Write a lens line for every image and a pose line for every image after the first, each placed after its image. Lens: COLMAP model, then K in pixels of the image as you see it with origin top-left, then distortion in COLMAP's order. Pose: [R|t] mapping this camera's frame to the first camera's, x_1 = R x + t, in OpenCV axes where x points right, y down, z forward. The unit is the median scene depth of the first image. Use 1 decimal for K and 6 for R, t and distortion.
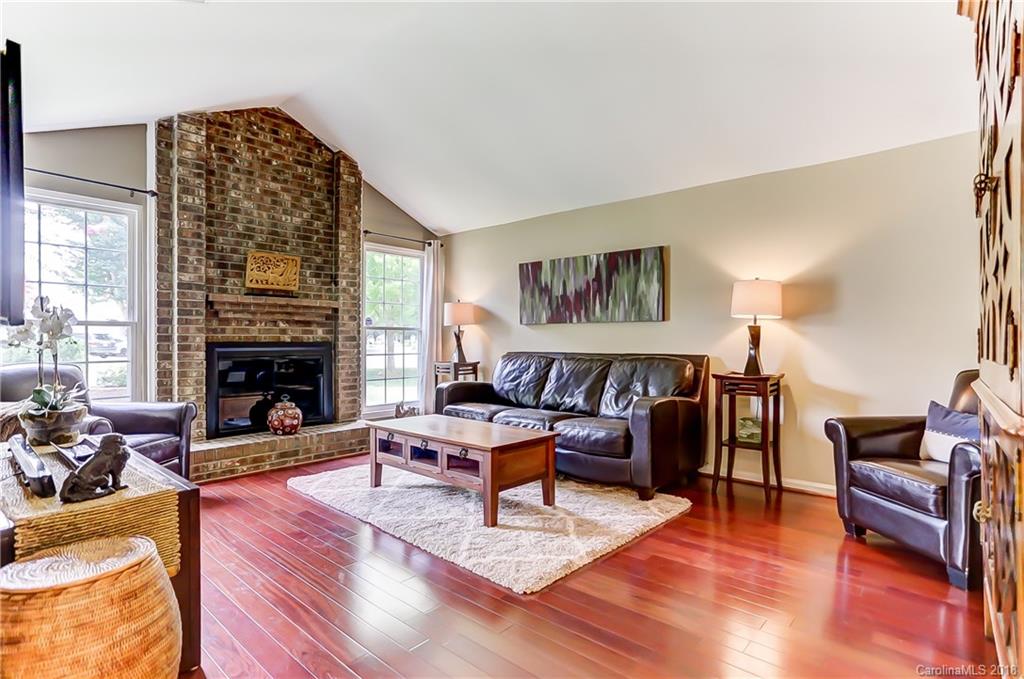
lens RADIAL K [[497.6, 0, 512.9], [0, 497.6, 340.0], [0, 0, 1]] dist [-0.033525, 0.022624]
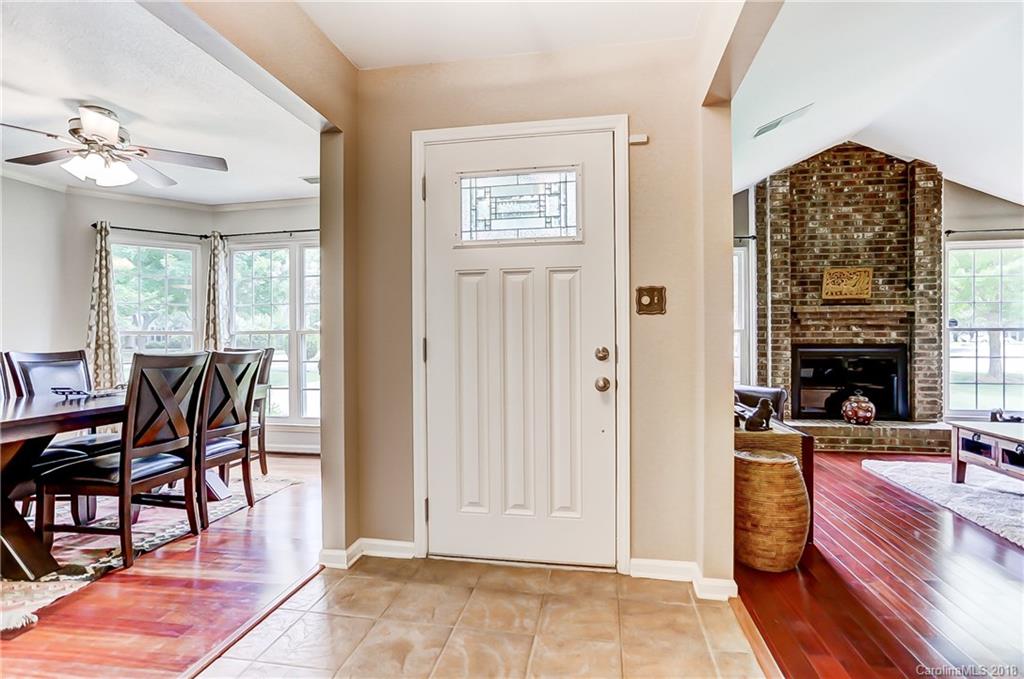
lens RADIAL K [[497.6, 0, 513.3], [0, 497.6, 337.6], [0, 0, 1]] dist [-0.033525, 0.022624]
pose [[0.520716, -0.001910, -0.853728, 0.102500], [0.004330, 0.999991, 0.000403, -0.015218], [0.853719, -0.003907, 0.520719, -0.291412]]
